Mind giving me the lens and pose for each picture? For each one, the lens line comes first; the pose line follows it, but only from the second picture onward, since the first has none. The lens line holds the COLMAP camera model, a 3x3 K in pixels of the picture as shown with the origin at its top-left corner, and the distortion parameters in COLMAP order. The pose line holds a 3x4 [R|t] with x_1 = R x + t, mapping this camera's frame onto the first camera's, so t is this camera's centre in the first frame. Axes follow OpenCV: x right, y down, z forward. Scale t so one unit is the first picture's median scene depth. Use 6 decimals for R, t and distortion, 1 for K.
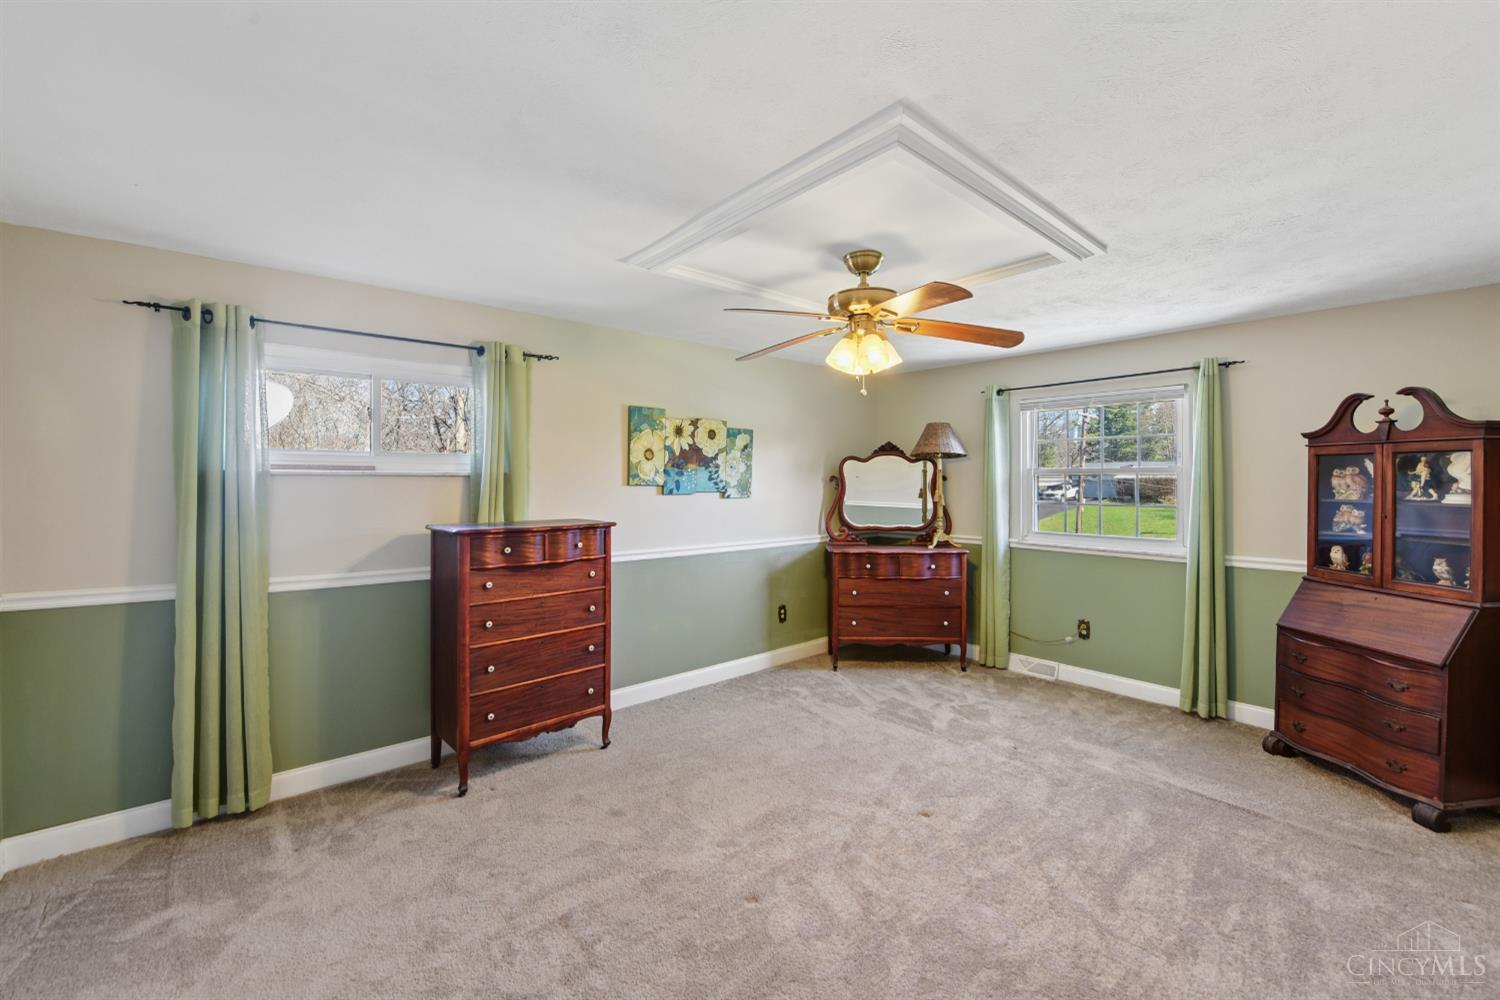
lens RADIAL K [[611.2, 0, 778.8], [0, 611.2, 487.3], [0, 0, 1]] dist [-0.017578, -0.000707]
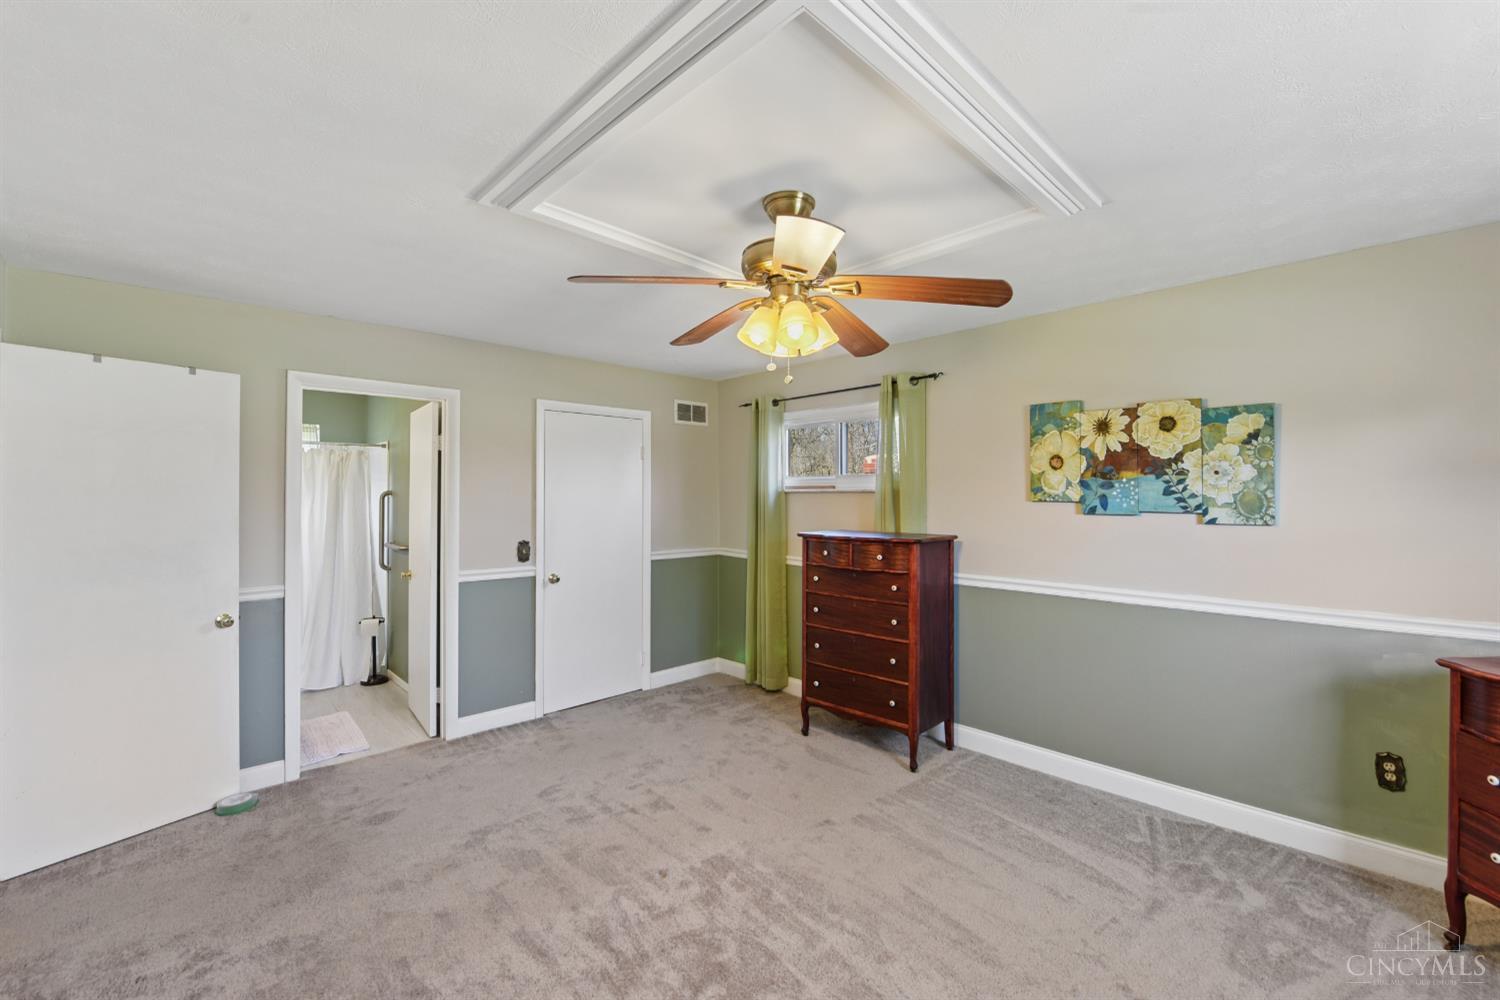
lens RADIAL K [[611.2, 0, 752.4], [0, 611.2, 491.7], [0, 0, 1]] dist [-0.017578, -0.000707]
pose [[0.030067, -0.005964, -0.999530, 0.537495], [-0.007189, 0.999955, -0.006183, -0.007862], [0.999522, 0.007372, 0.030023, 0.563667]]
